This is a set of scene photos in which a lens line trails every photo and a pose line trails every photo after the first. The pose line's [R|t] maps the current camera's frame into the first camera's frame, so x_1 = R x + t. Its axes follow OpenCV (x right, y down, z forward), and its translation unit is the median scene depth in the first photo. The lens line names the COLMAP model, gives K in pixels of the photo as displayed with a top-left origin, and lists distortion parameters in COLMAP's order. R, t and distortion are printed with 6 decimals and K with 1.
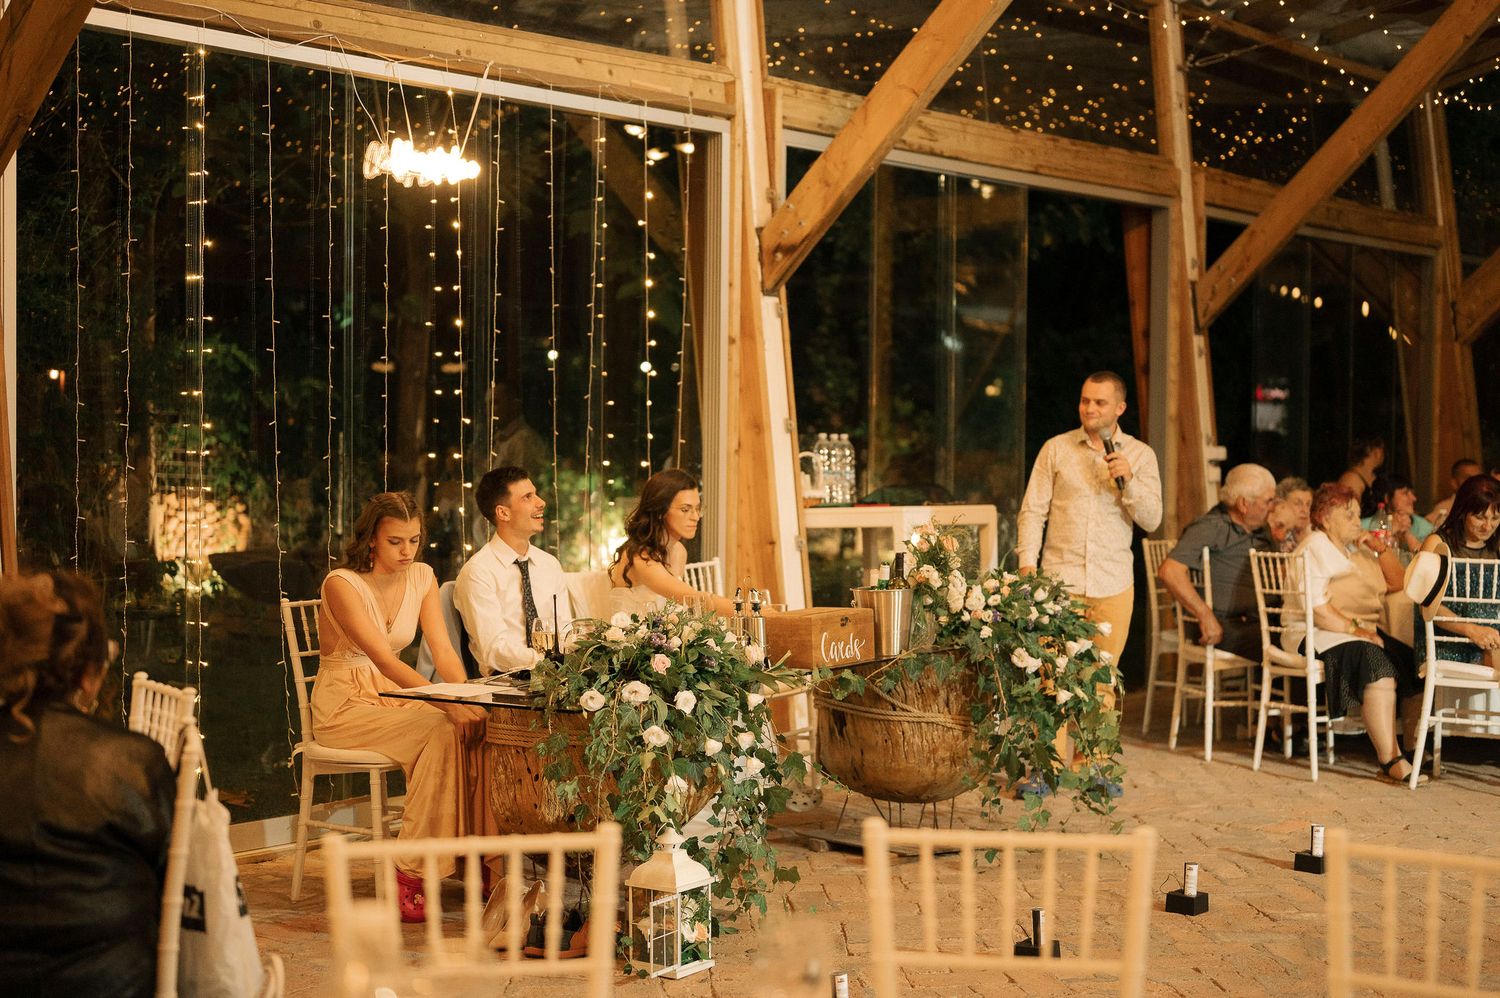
lens RADIAL K [[2143.8, 0, 755.5], [0, 2143.8, 497.8], [0, 0, 1]] dist [0.081242, 0.000000]
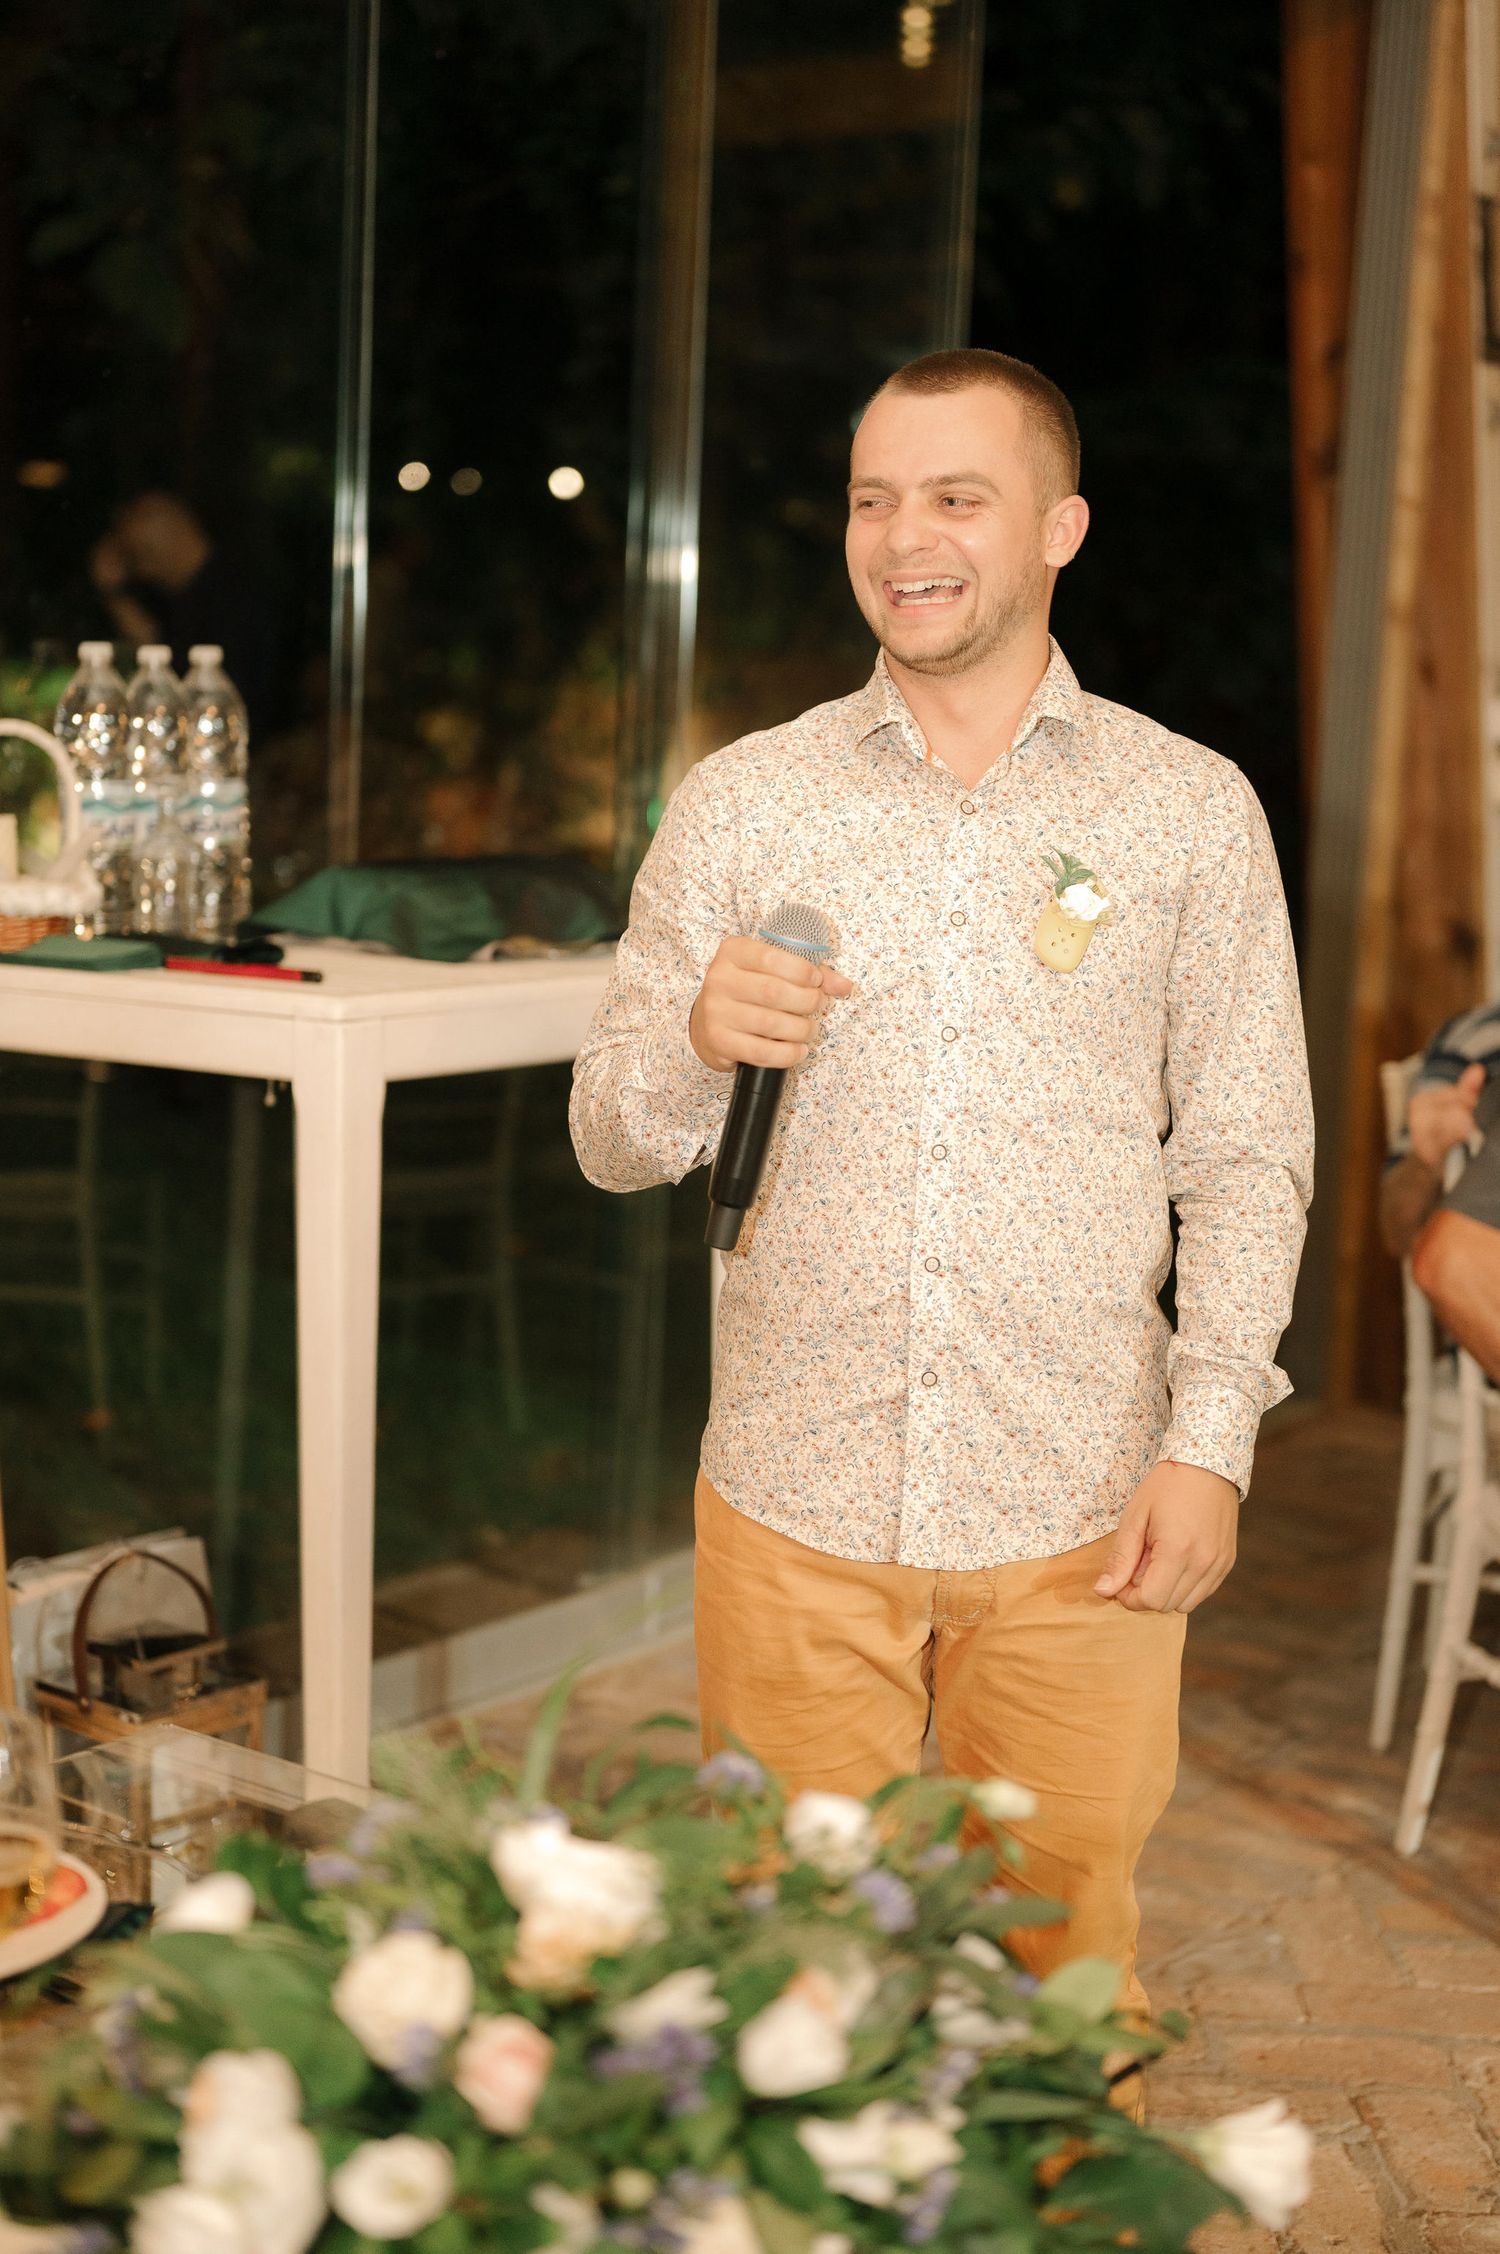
lens RADIAL K [[3221.5, 0, 745.7], [0, 3221.5, 1131.3], [0, 0, 1]] dist [0.081242, 0.000000]
pose [[0.999768, 0.021358, -0.002631, 0.098573], [-0.020871, 0.992173, 0.123115, -0.018103], [0.005240, -0.123032, 0.992389, 0.509867]]
